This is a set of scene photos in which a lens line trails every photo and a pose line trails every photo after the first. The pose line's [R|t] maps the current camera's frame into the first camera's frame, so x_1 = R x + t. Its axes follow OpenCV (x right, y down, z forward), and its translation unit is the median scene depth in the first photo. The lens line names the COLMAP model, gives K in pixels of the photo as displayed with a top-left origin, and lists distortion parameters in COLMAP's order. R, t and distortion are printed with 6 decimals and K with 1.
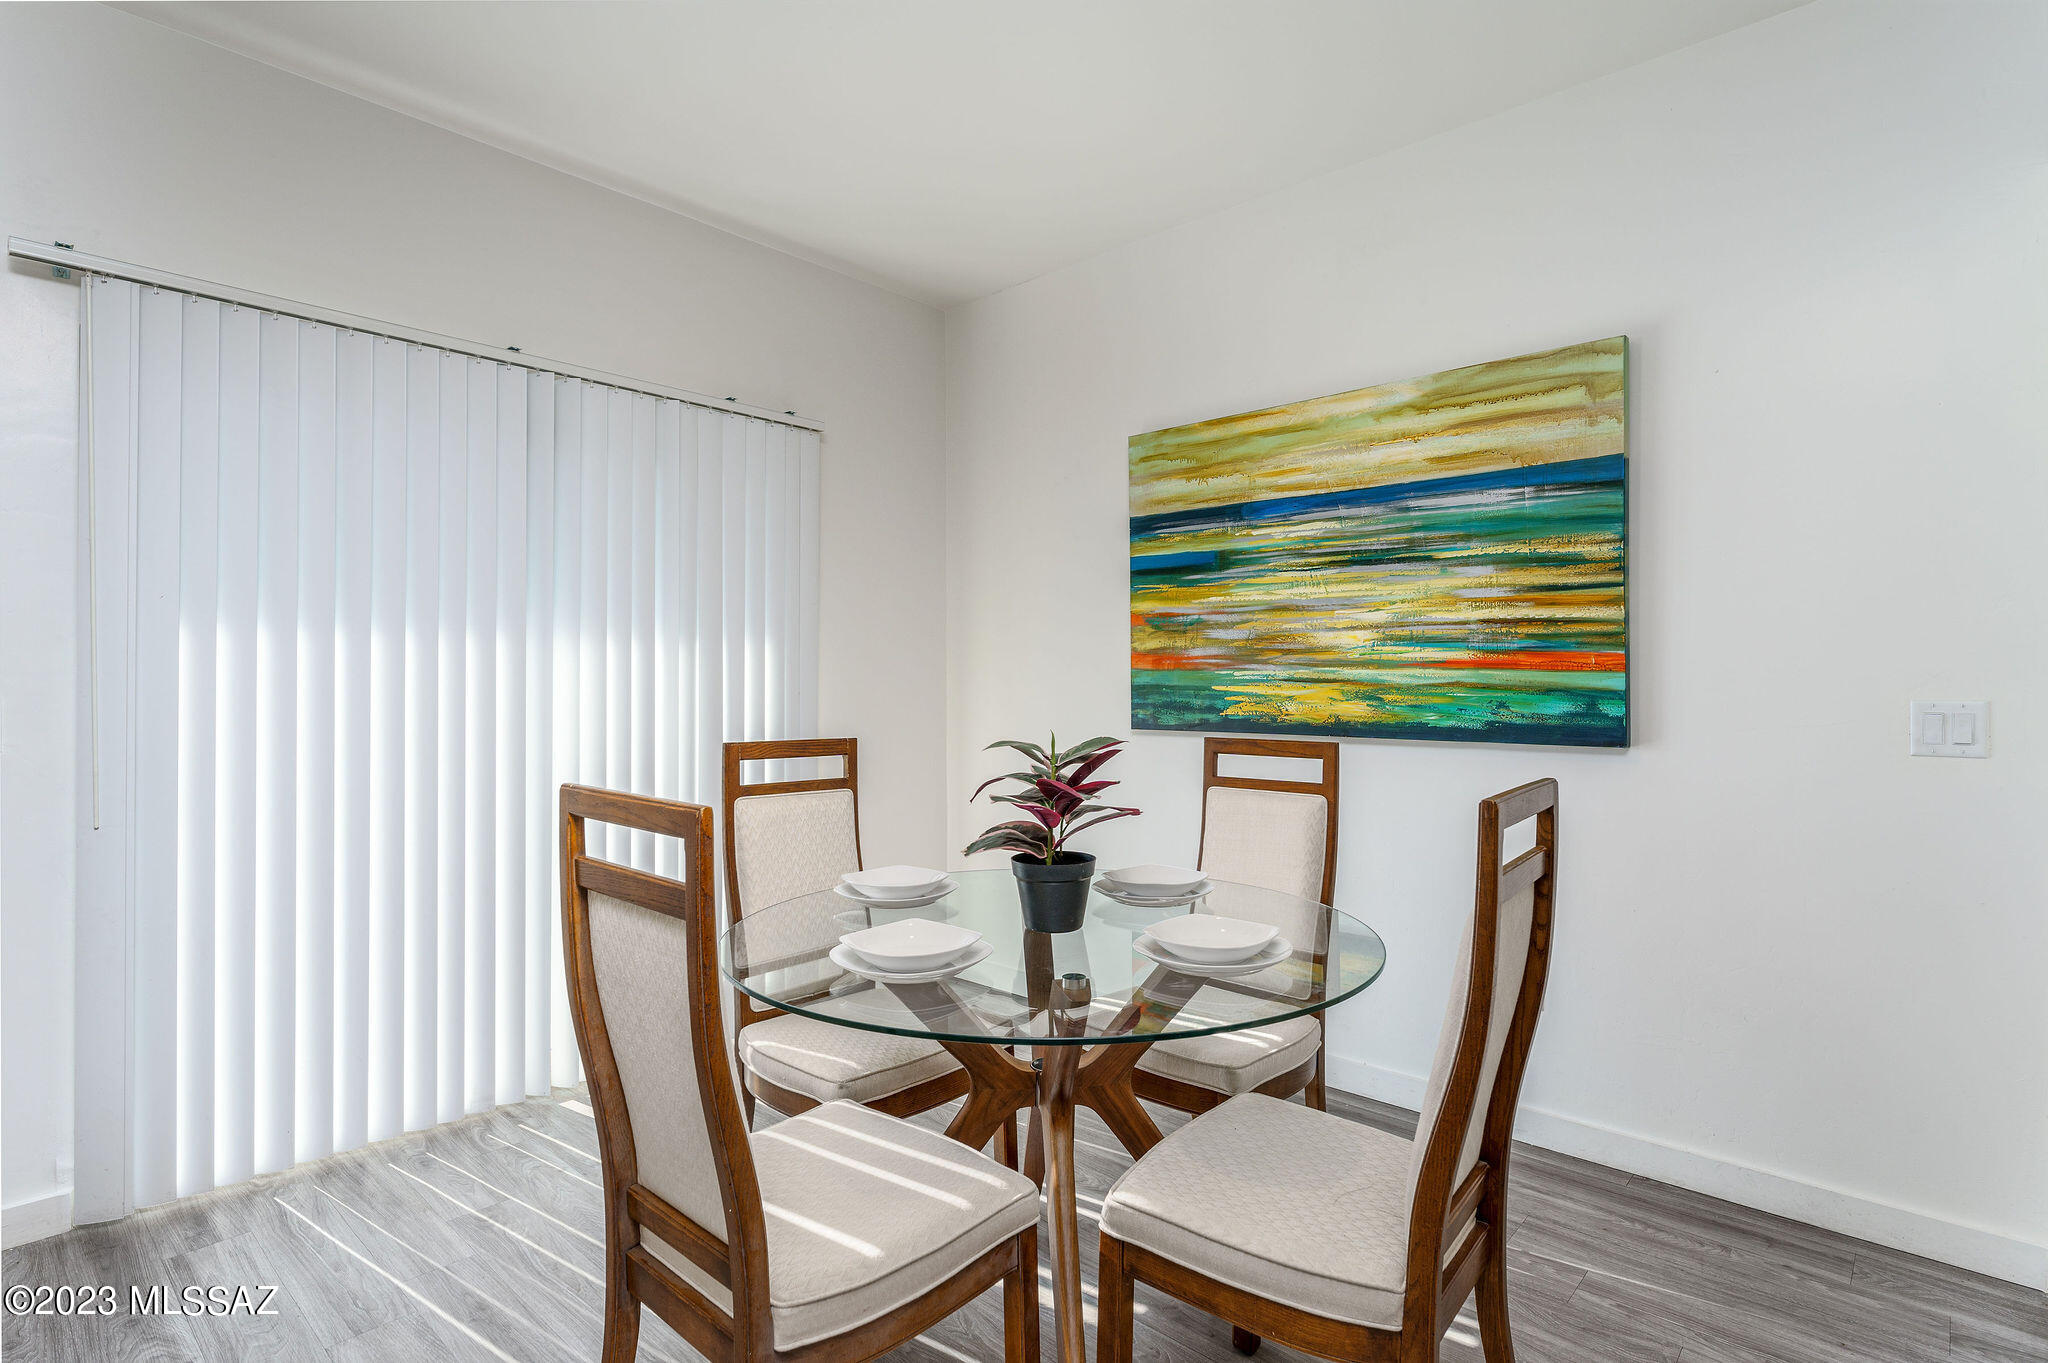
lens RADIAL K [[1098.4, 0, 1021.5], [0, 1098.4, 681.2], [0, 0, 1]] dist [0.000268, 0.000215]
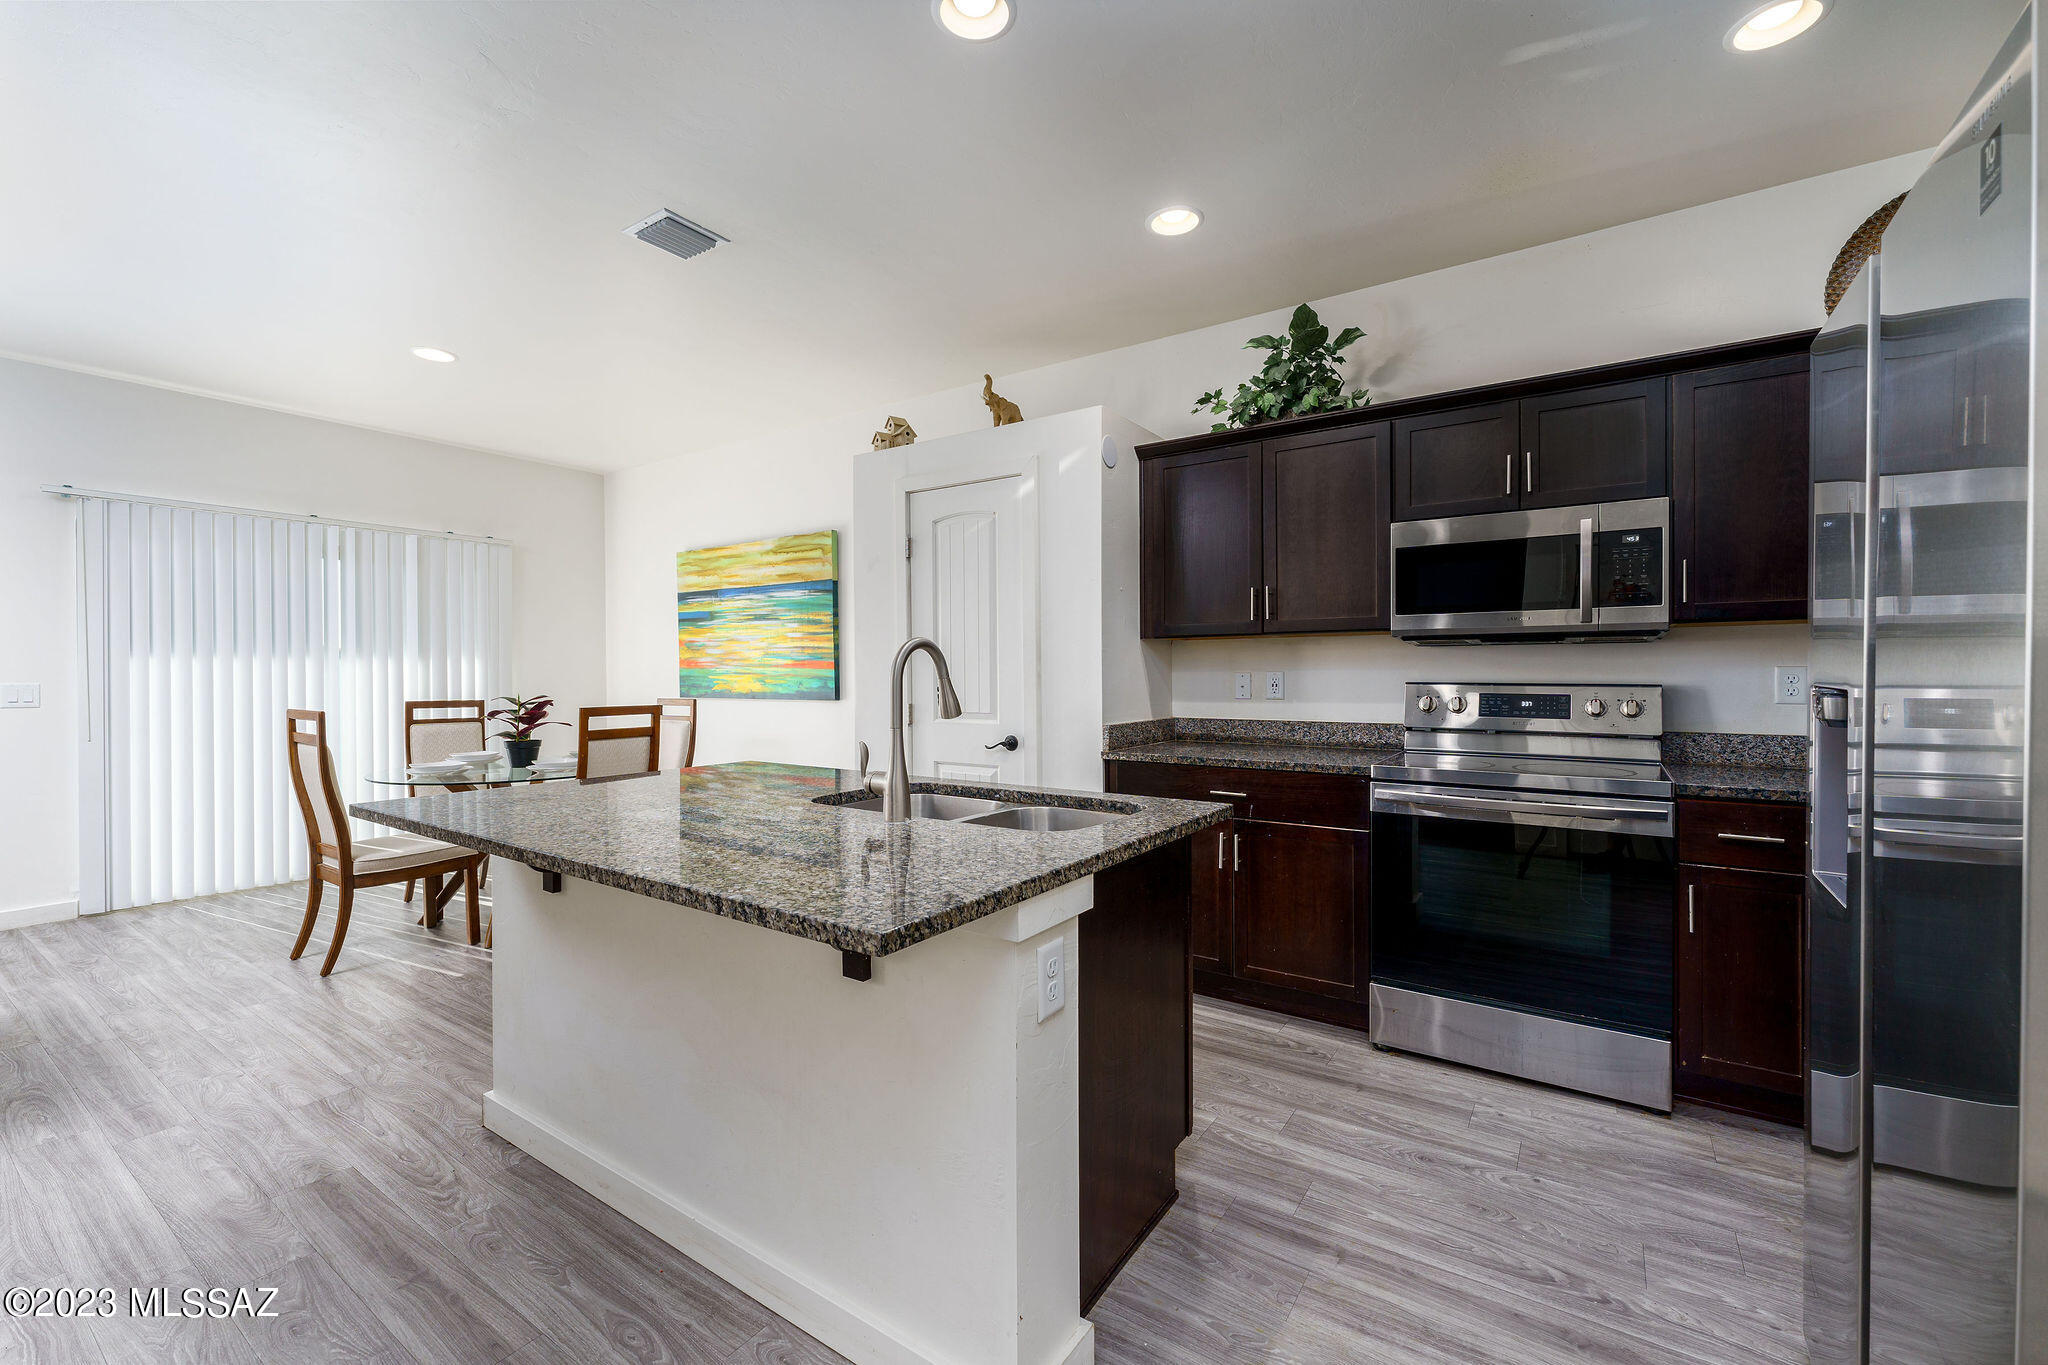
lens RADIAL K [[829.1, 0, 1024.0], [0, 829.1, 682.5], [0, 0, 1]] dist [-0.000963, -0.000241]
pose [[0.982098, -0.006176, 0.188268, 0.552047], [0.004048, 0.999924, 0.011686, 0.000894], [-0.188326, -0.010714, 0.982048, -0.780050]]
